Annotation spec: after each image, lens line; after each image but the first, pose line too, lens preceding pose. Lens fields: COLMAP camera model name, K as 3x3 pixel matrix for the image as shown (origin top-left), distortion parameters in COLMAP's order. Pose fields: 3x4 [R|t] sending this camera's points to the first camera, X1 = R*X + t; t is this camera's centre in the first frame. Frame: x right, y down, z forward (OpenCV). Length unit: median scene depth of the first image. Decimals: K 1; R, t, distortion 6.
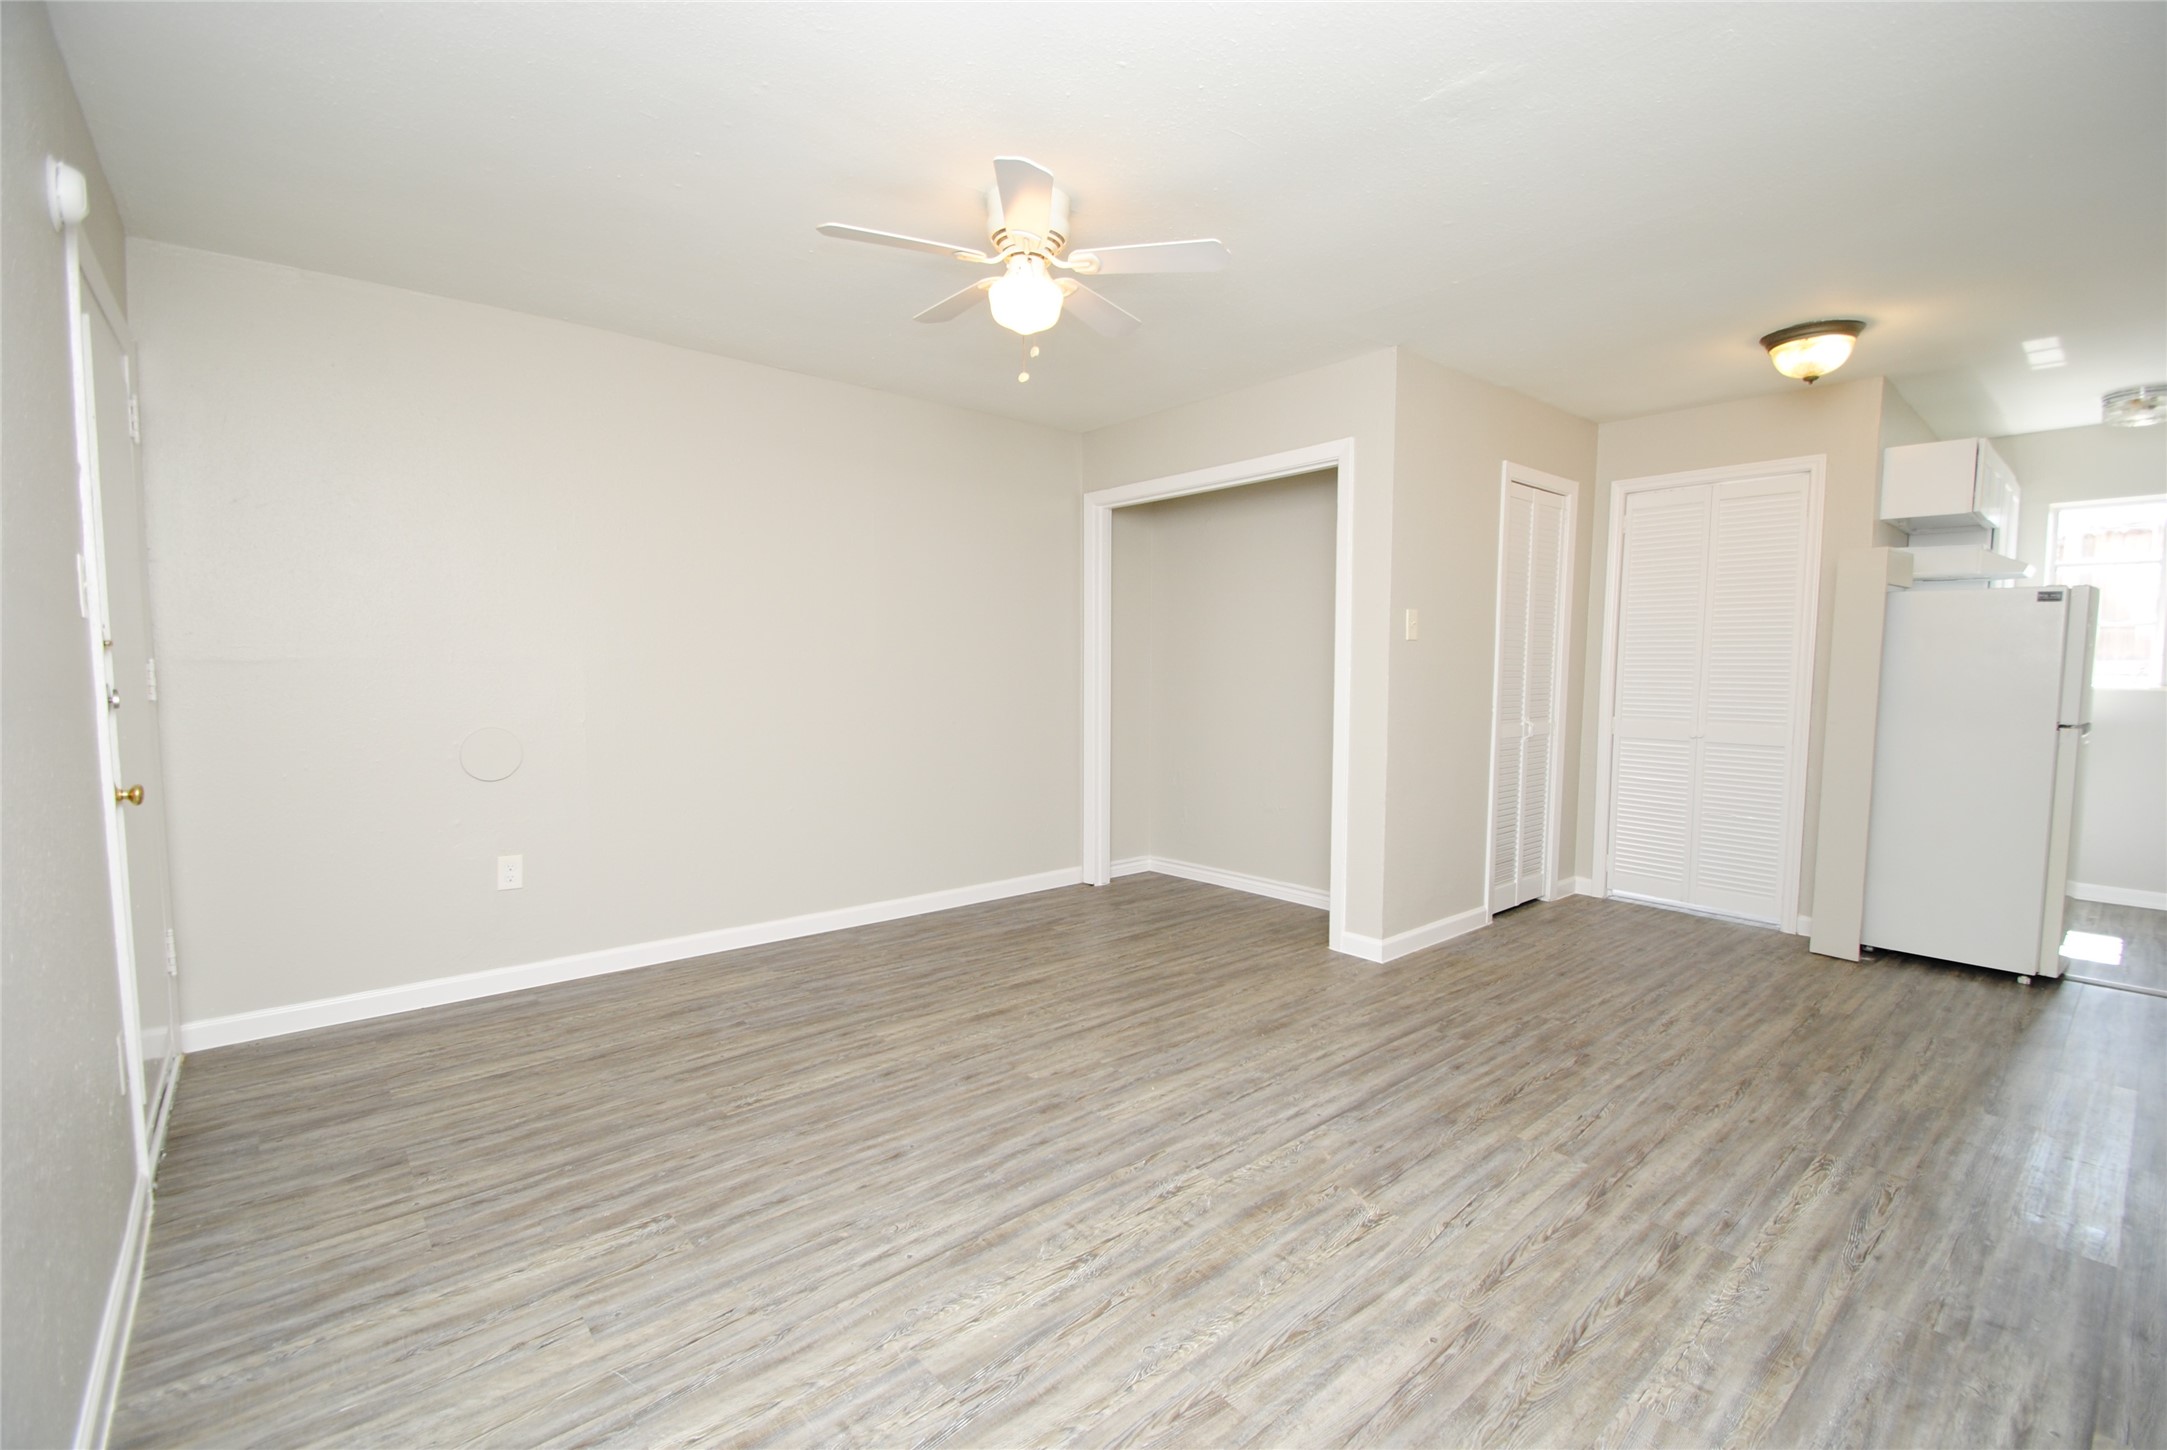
lens RADIAL K [[943.1, 0, 1098.2], [0, 943.1, 734.9], [0, 0, 1]] dist [0.012919, -0.017350]
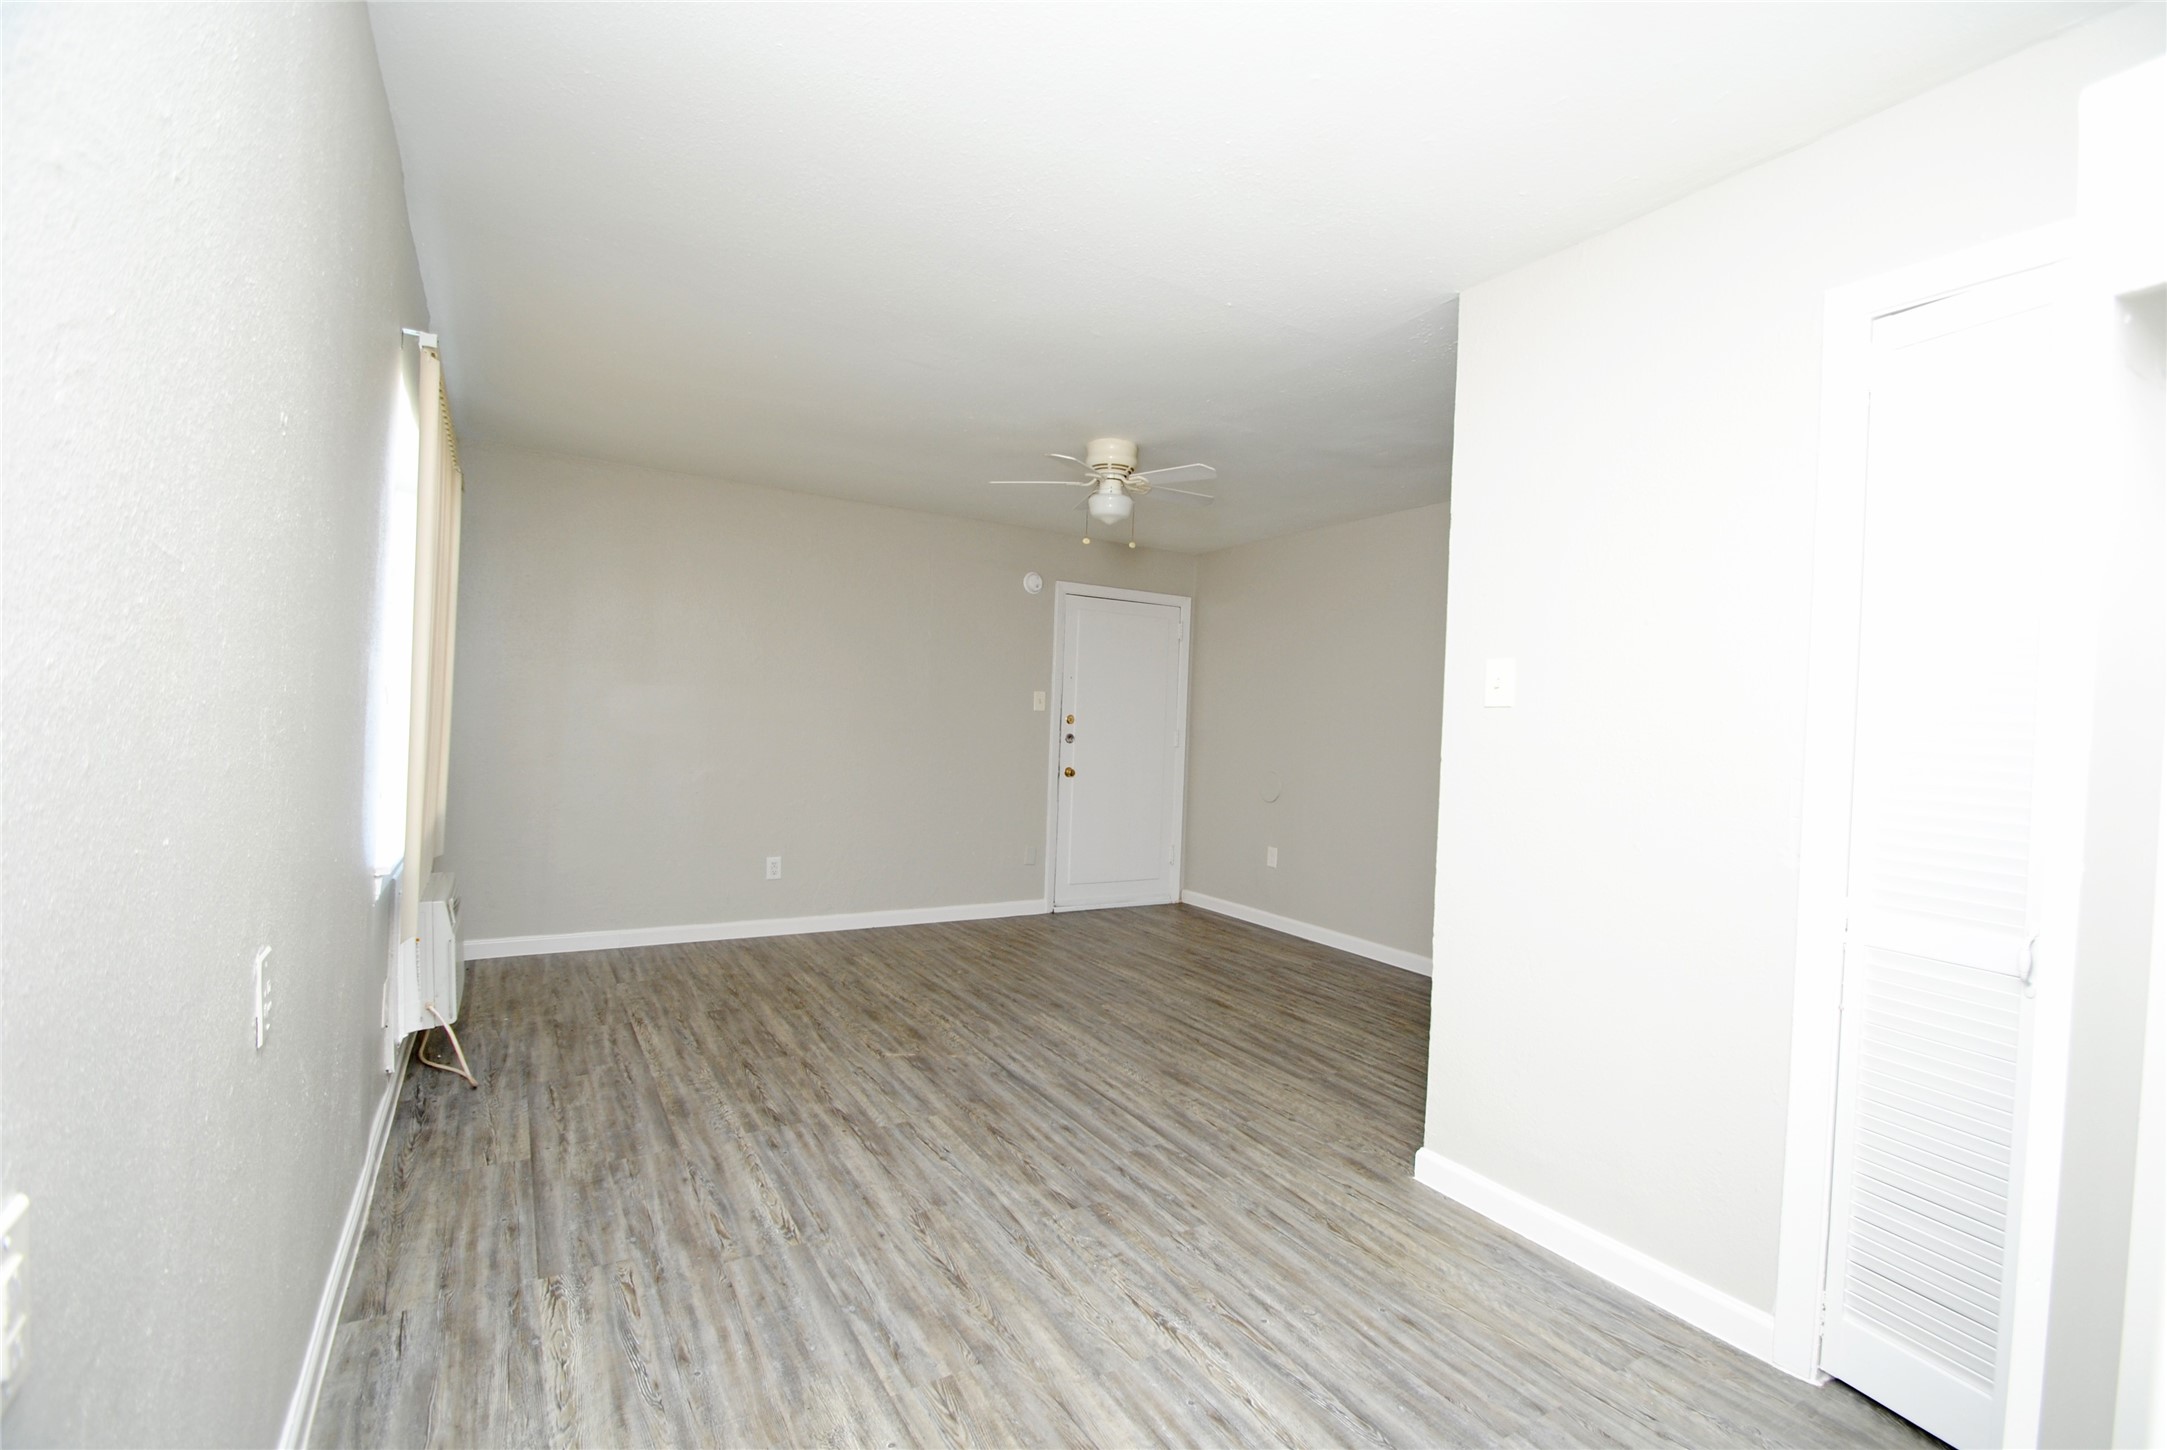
lens RADIAL K [[943.1, 0, 1098.2], [0, 943.1, 734.9], [0, 0, 1]] dist [0.012919, -0.017350]
pose [[-0.153286, -0.000216, -0.988182, 1.518231], [-0.114409, 0.993279, 0.017530, -0.093040], [0.981537, 0.115744, -0.152280, 1.266425]]
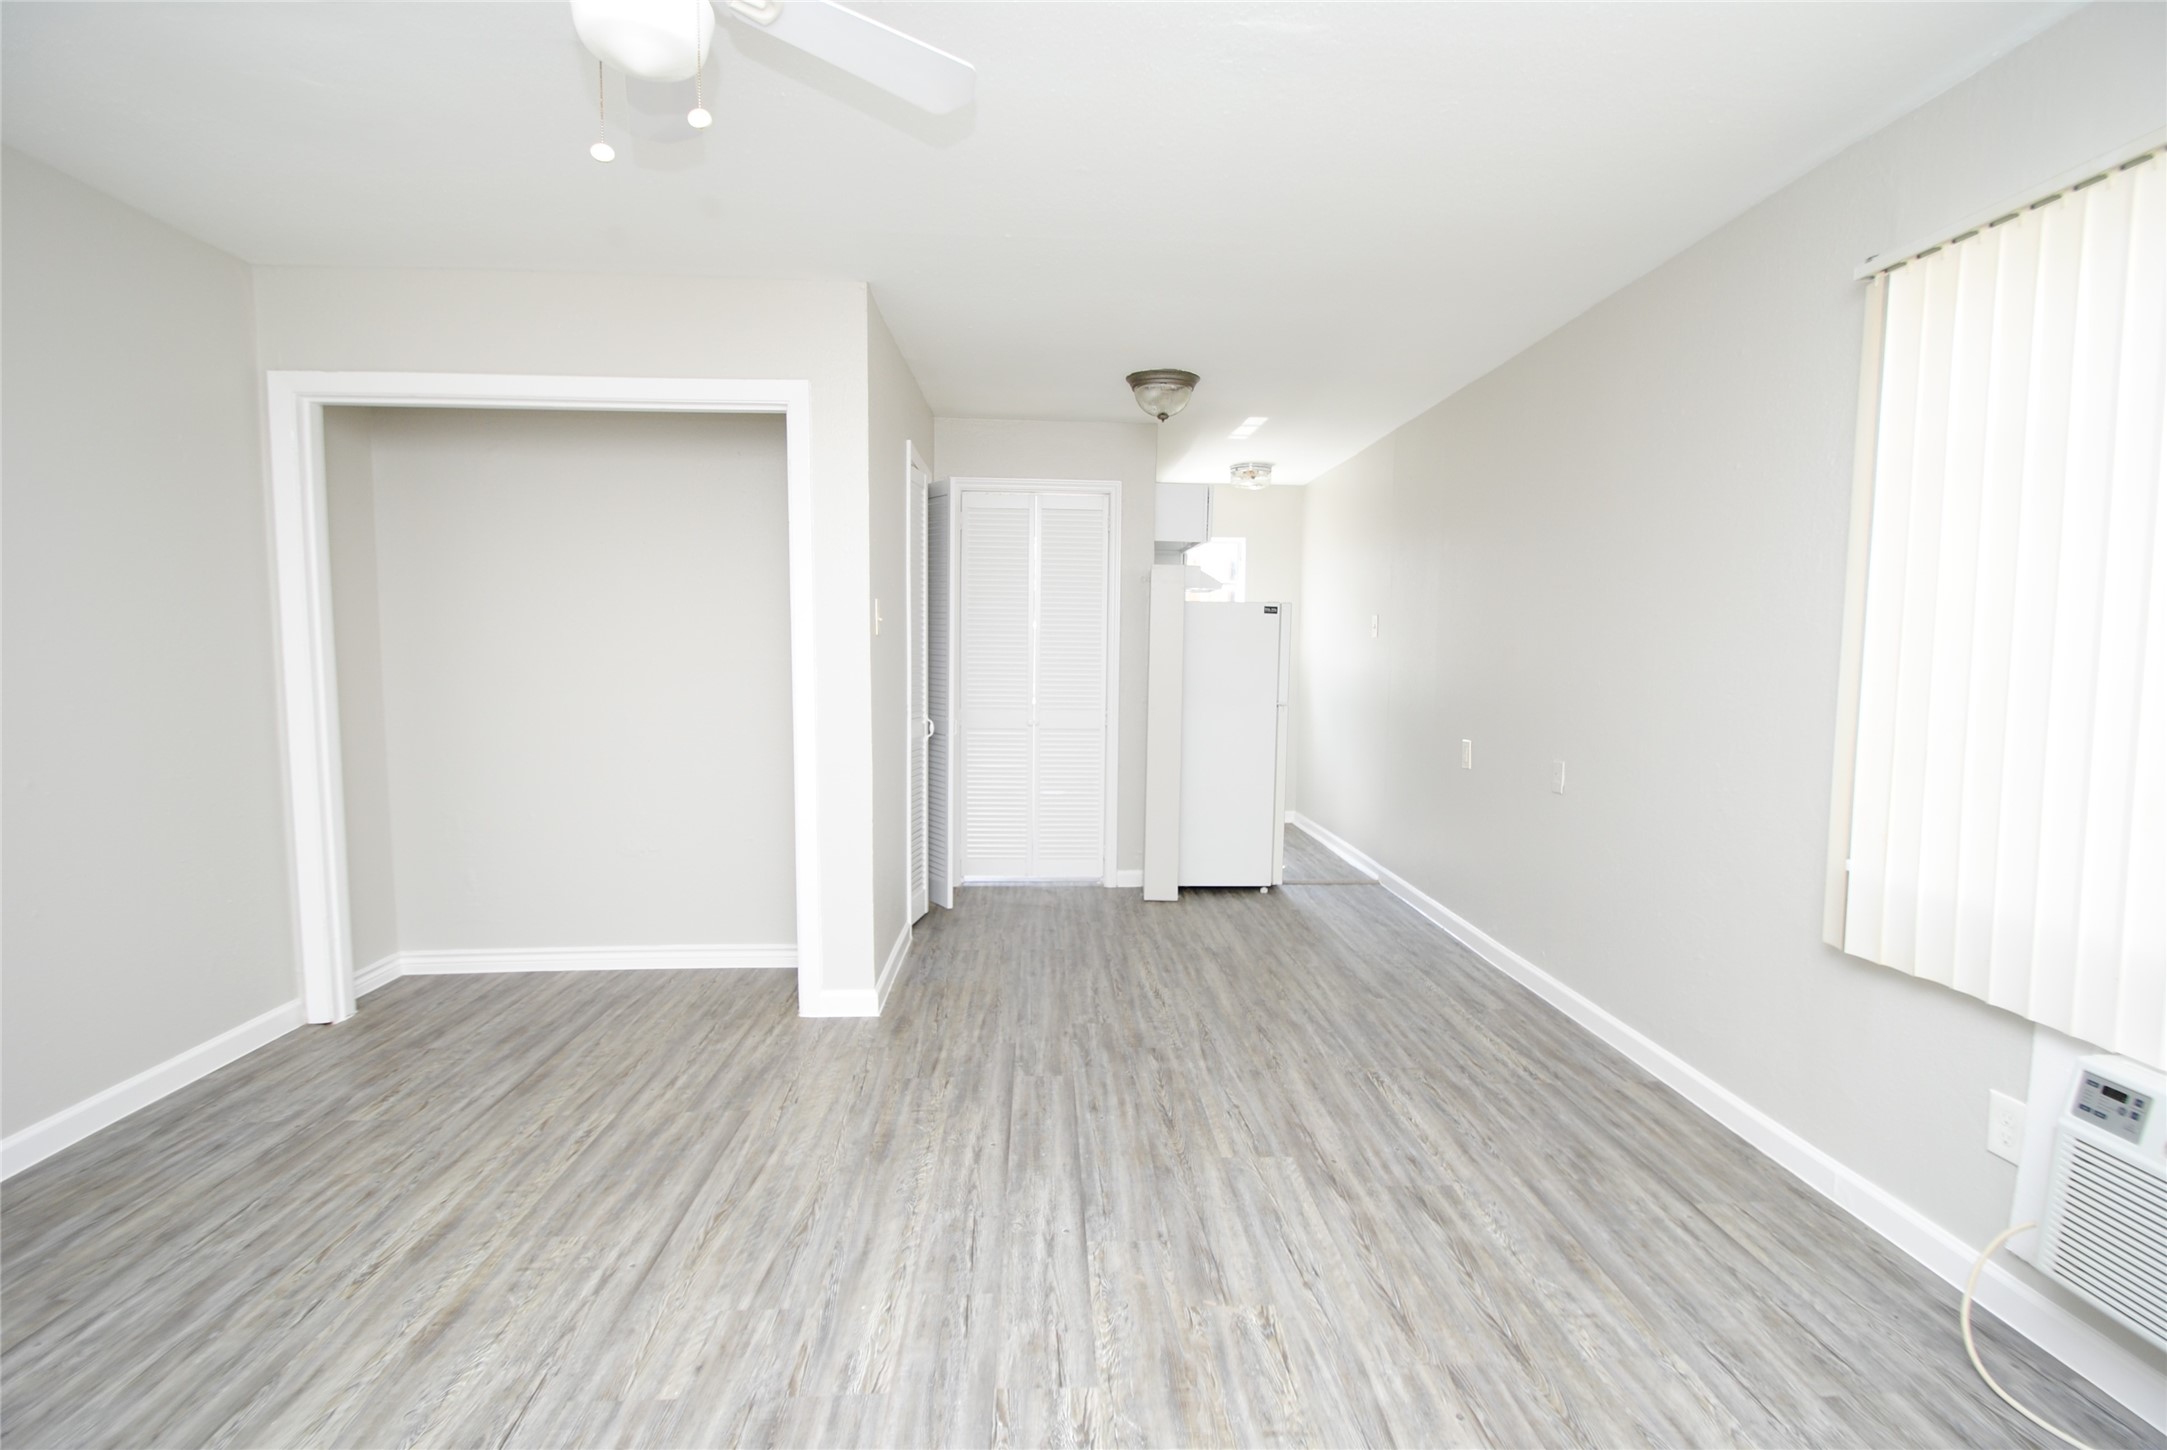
lens RADIAL K [[970.2, 0, 1094.2], [0, 970.2, 734.4], [0, 0, 1]] dist [0.011633, -0.018251]
pose [[0.610267, -0.067715, 0.789296, -0.381750], [0.052353, 0.997609, 0.045108, -0.060542], [-0.790464, 0.013794, 0.612353, 0.462068]]
